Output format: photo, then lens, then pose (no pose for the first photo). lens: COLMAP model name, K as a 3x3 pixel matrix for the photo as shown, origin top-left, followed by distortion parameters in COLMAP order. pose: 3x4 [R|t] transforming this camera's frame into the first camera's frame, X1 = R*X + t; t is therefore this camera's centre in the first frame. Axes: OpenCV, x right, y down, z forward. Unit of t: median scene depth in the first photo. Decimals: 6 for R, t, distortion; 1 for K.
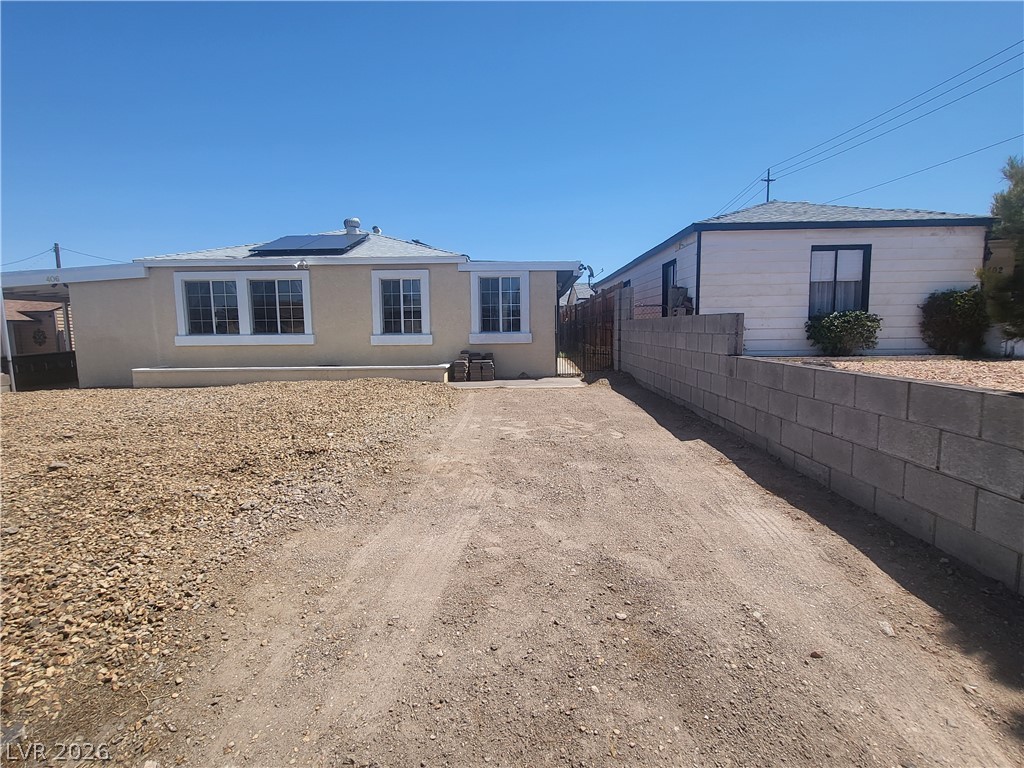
lens RADIAL K [[497.1, 0, 516.2], [0, 497.1, 378.1], [0, 0, 1]] dist [0.000937, -0.002767]
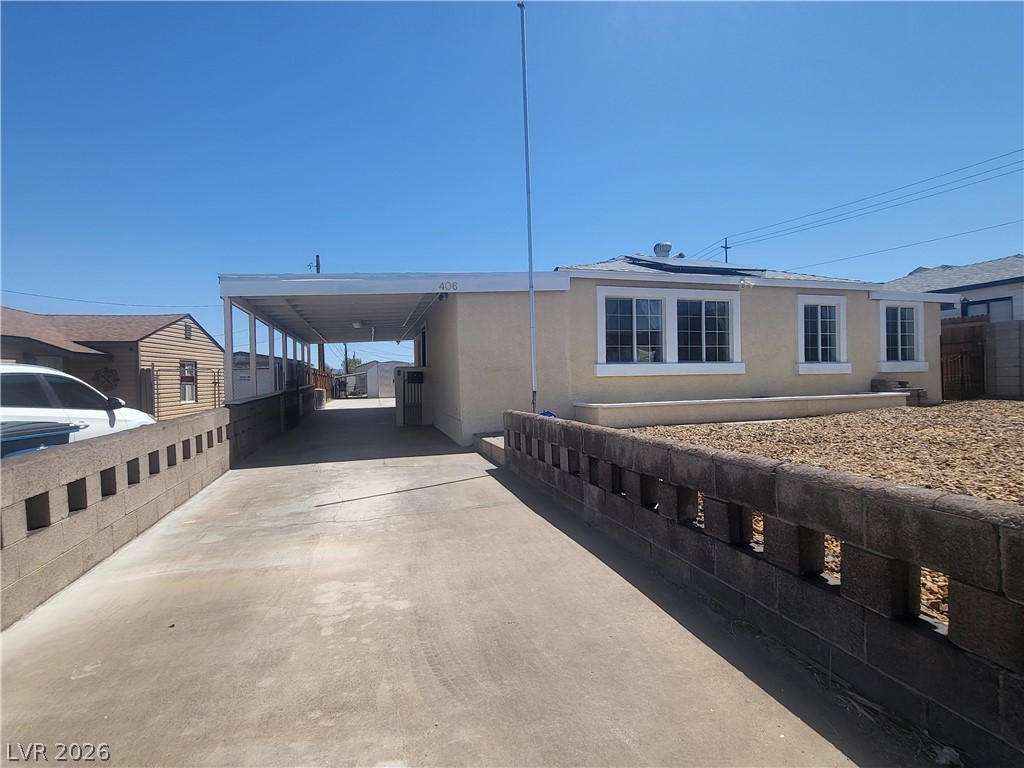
lens RADIAL K [[497.1, 0, 502.9], [0, 497.1, 383.0], [0, 0, 1]] dist [0.000937, -0.002767]
pose [[0.954669, -0.007457, 0.297577, -1.083586], [0.036697, 0.995009, -0.092796, 0.014815], [-0.295400, 0.099510, 0.950177, 0.289934]]
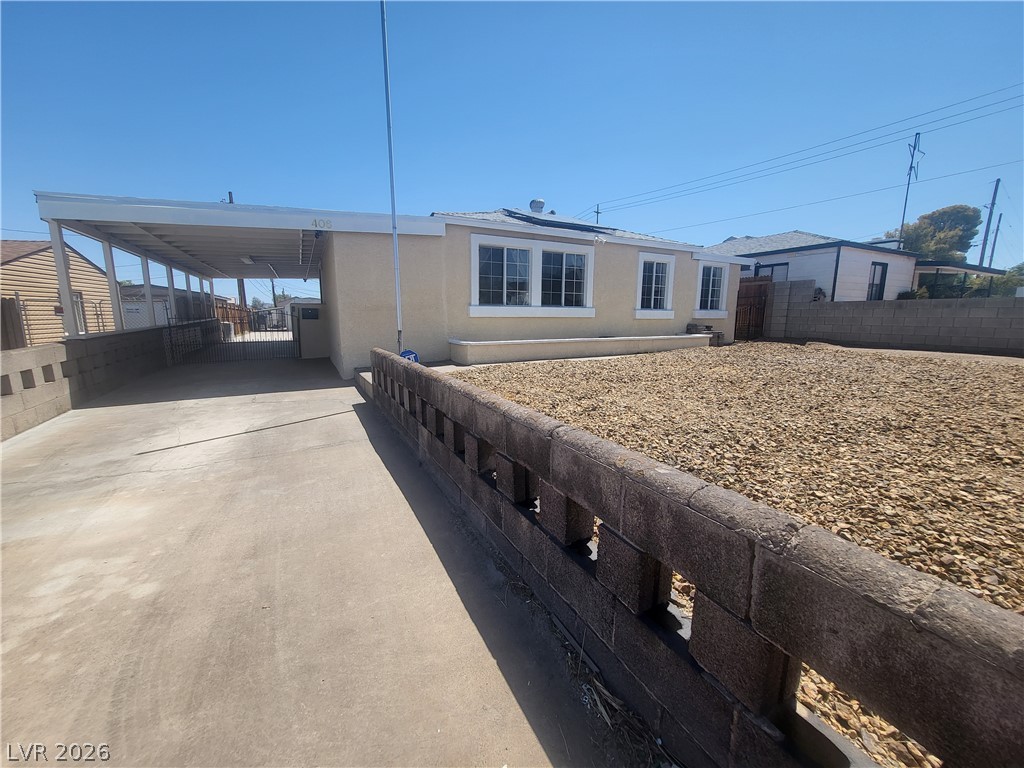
lens RADIAL K [[398.5, 0, 502.0], [0, 398.5, 384.2], [0, 0, 1]] dist [-0.001097, -0.000116]
pose [[0.878693, -0.064868, 0.472960, -0.999854], [0.033905, 0.996703, 0.073709, 0.005616], [-0.476182, -0.048732, 0.877995, 0.335246]]
